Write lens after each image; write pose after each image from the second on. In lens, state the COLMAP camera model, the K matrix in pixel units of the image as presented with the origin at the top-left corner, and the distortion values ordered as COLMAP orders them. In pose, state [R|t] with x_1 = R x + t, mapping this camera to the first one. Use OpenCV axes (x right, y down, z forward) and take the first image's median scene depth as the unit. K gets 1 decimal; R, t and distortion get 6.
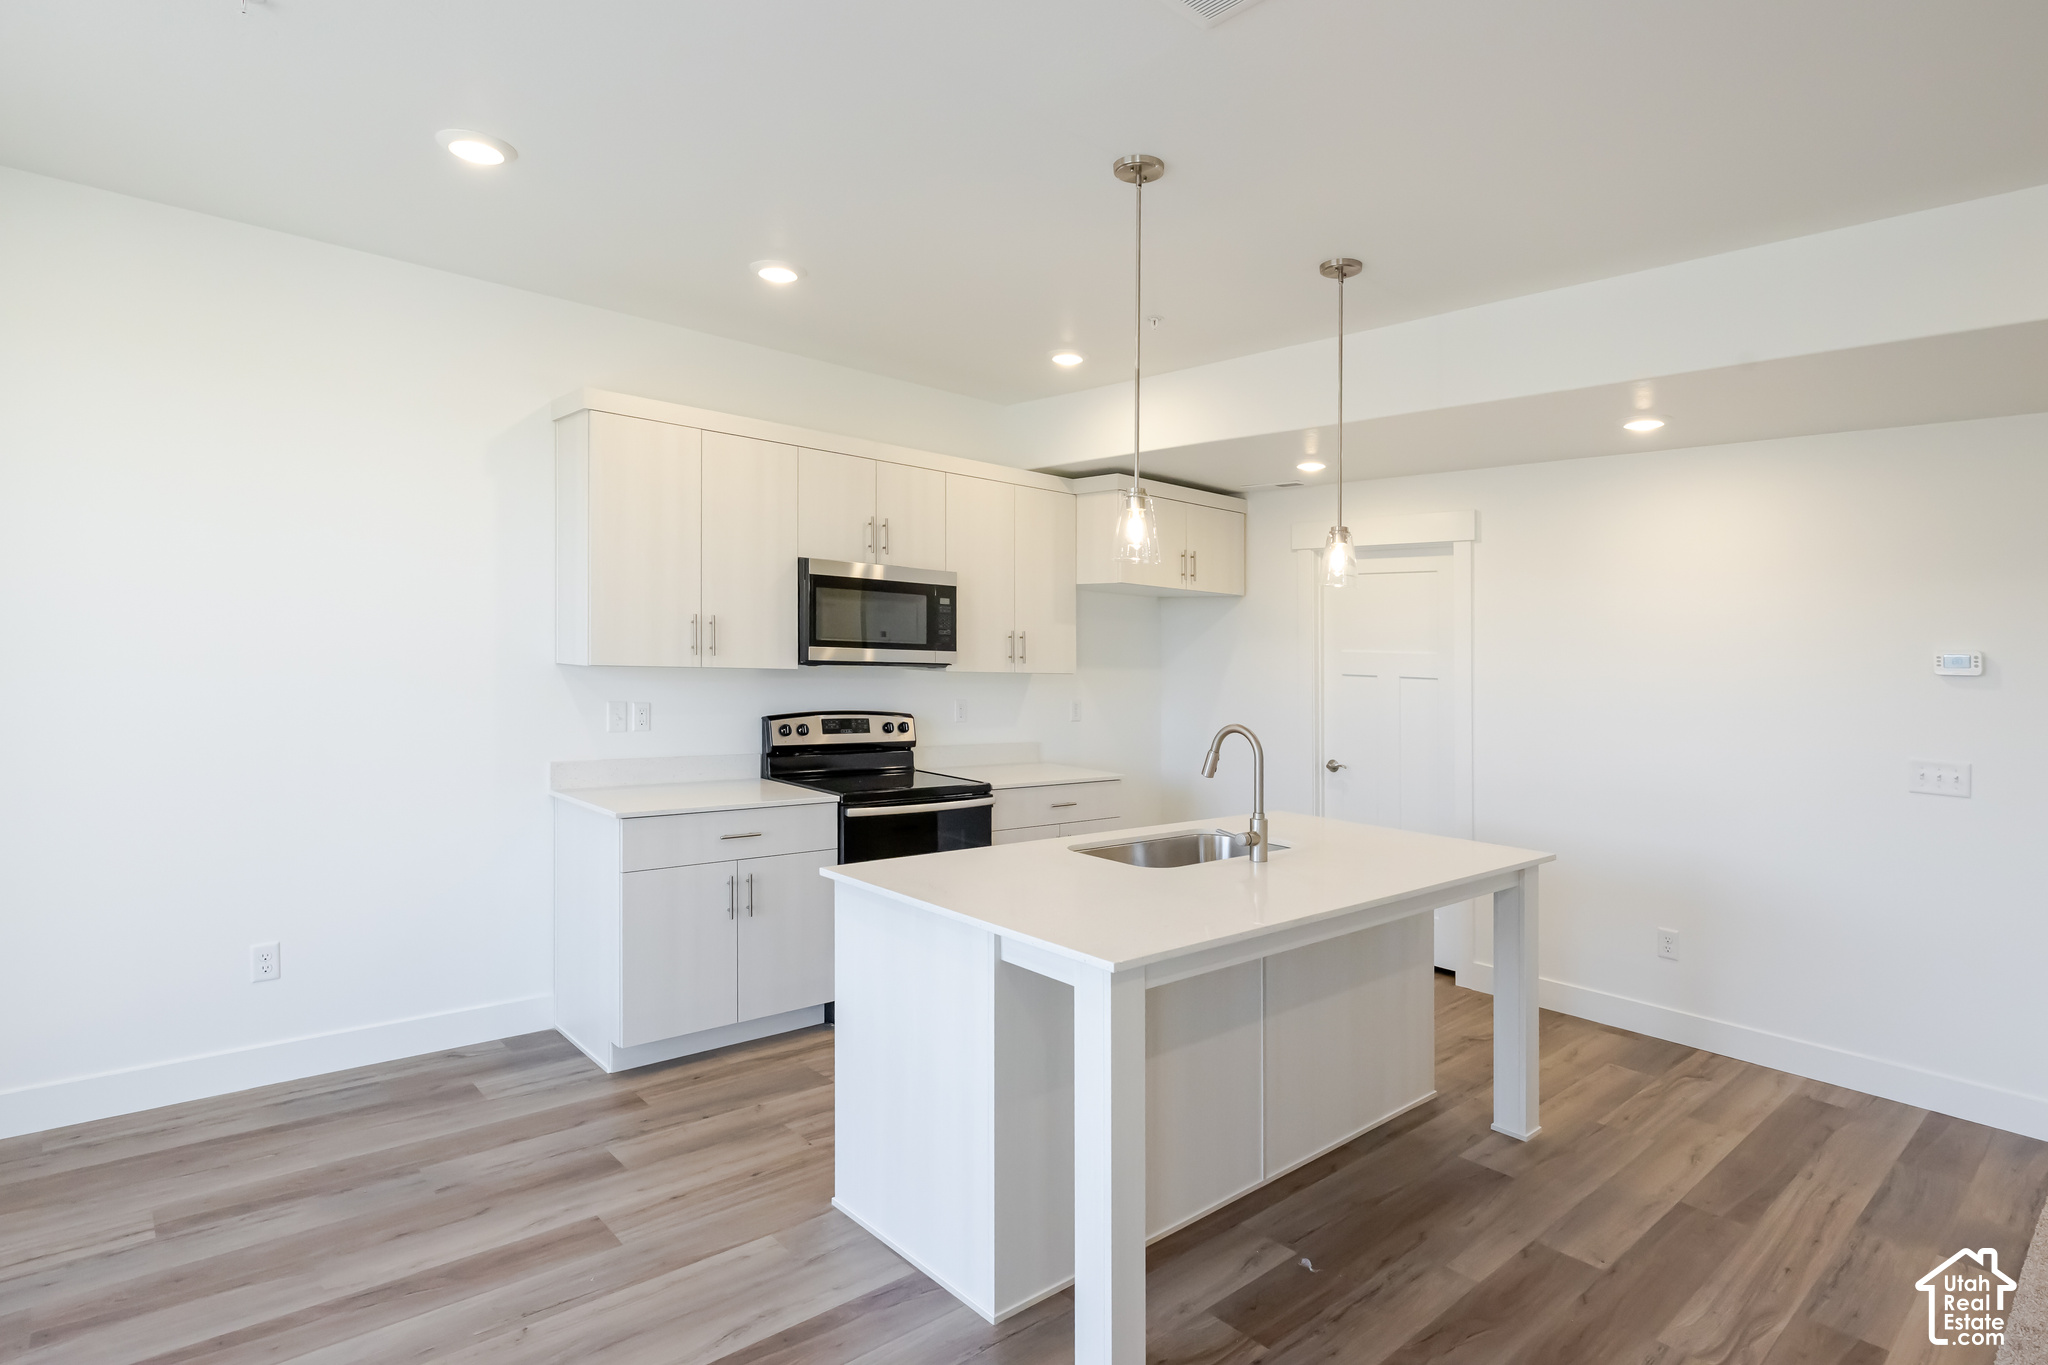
lens RADIAL K [[1061.2, 0, 1052.2], [0, 1061.2, 610.5], [0, 0, 1]] dist [0.000438, 0.000608]
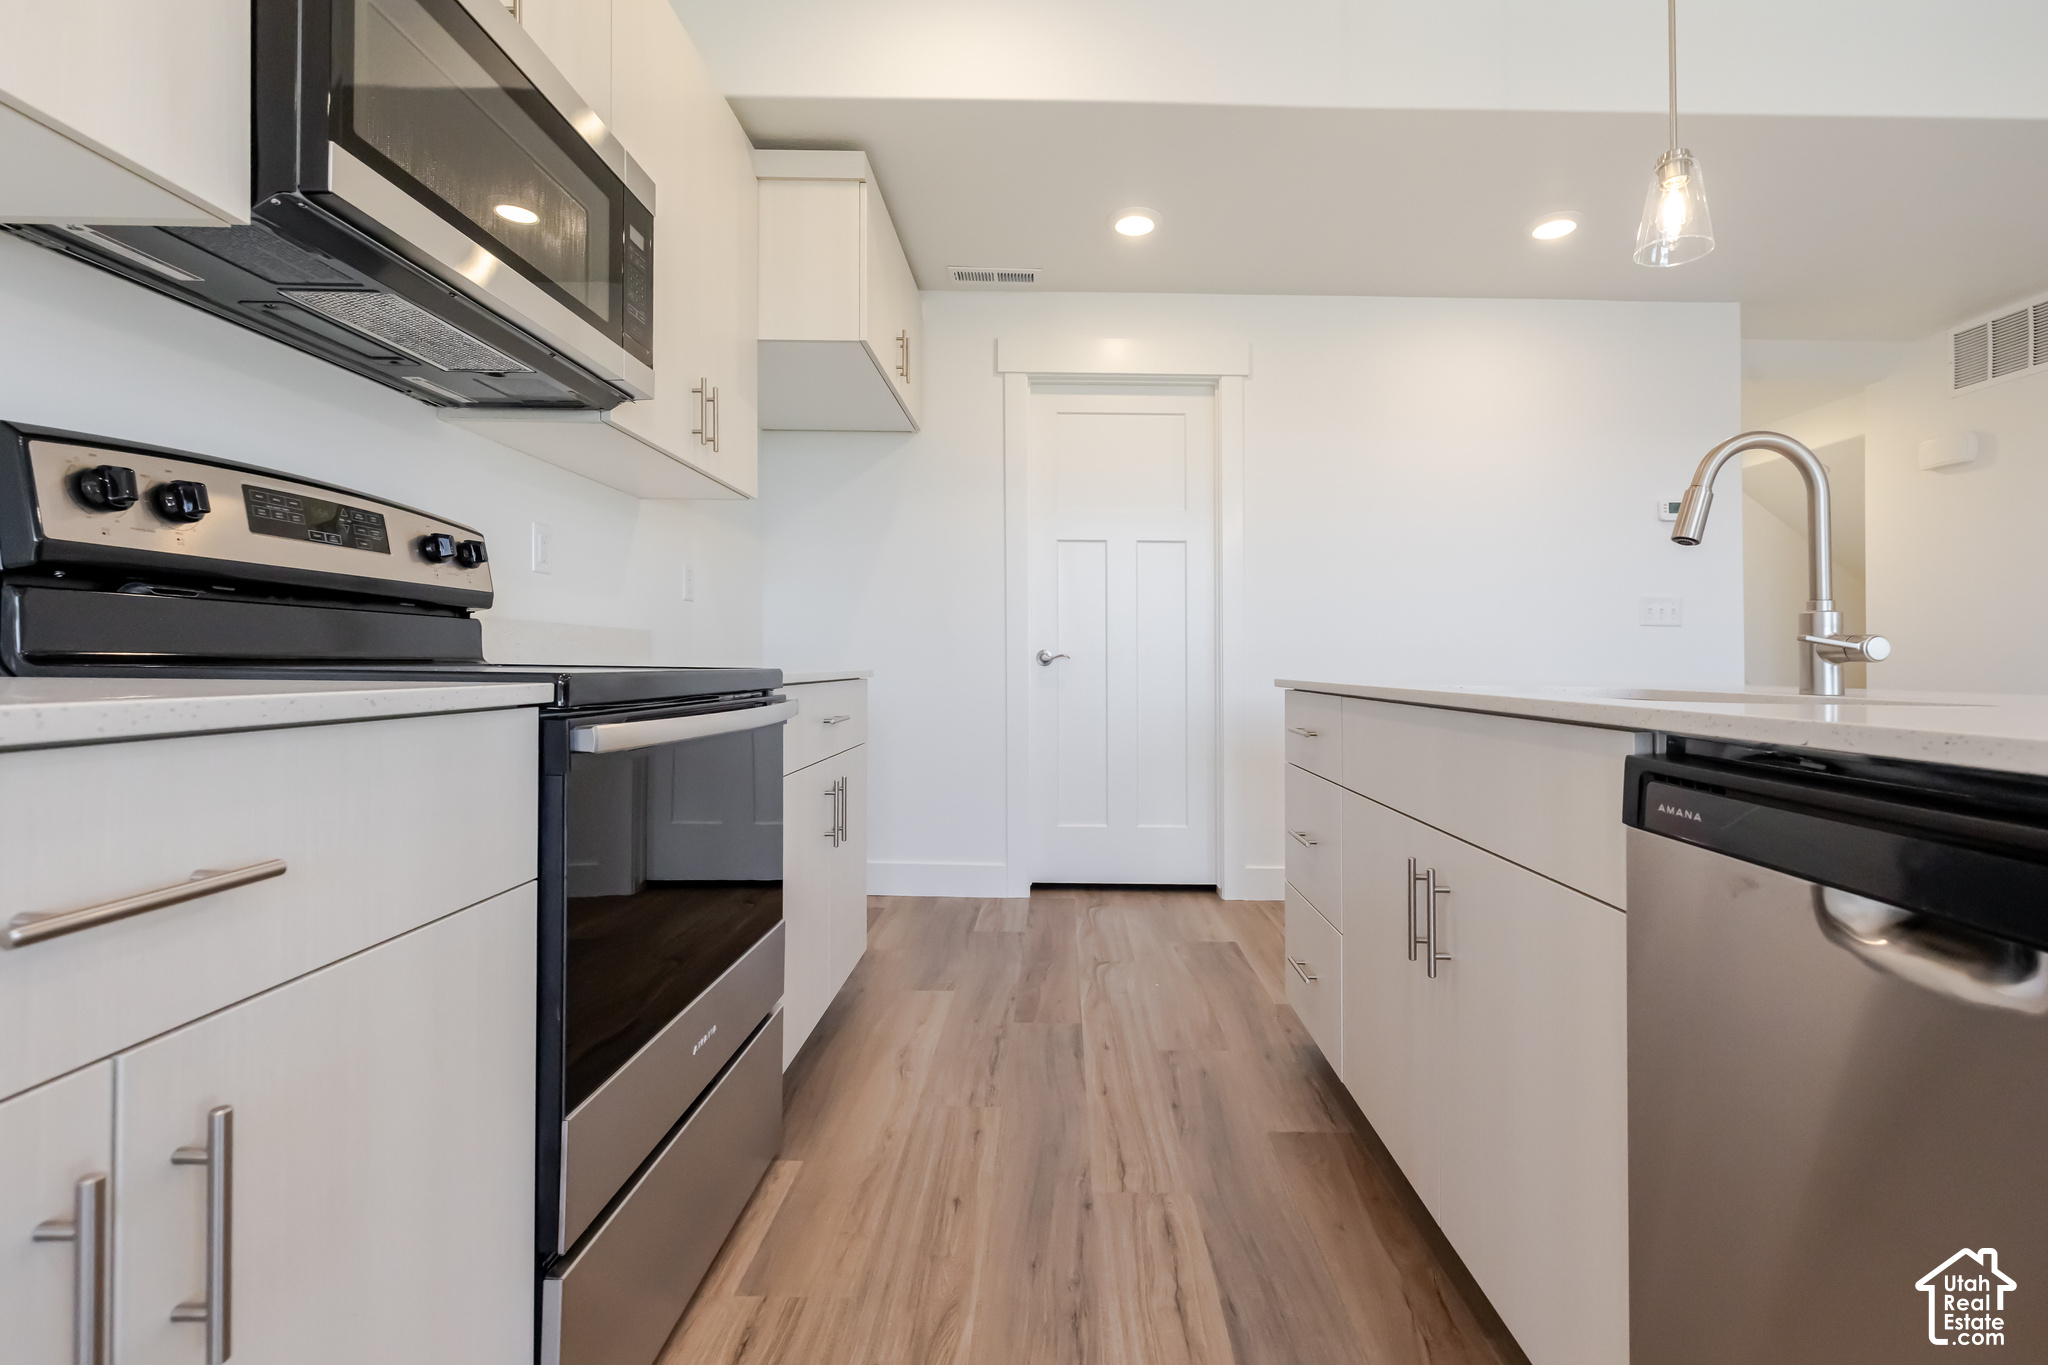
lens RADIAL K [[897.9, 0, 1031.3], [0, 897.9, 617.5], [0, 0, 1]] dist [0.005299, -0.000155]
pose [[0.701363, -0.002223, 0.712801, -0.276344], [-0.004070, 0.999966, 0.007123, 0.156594], [-0.712793, -0.007898, 0.701330, 0.755424]]
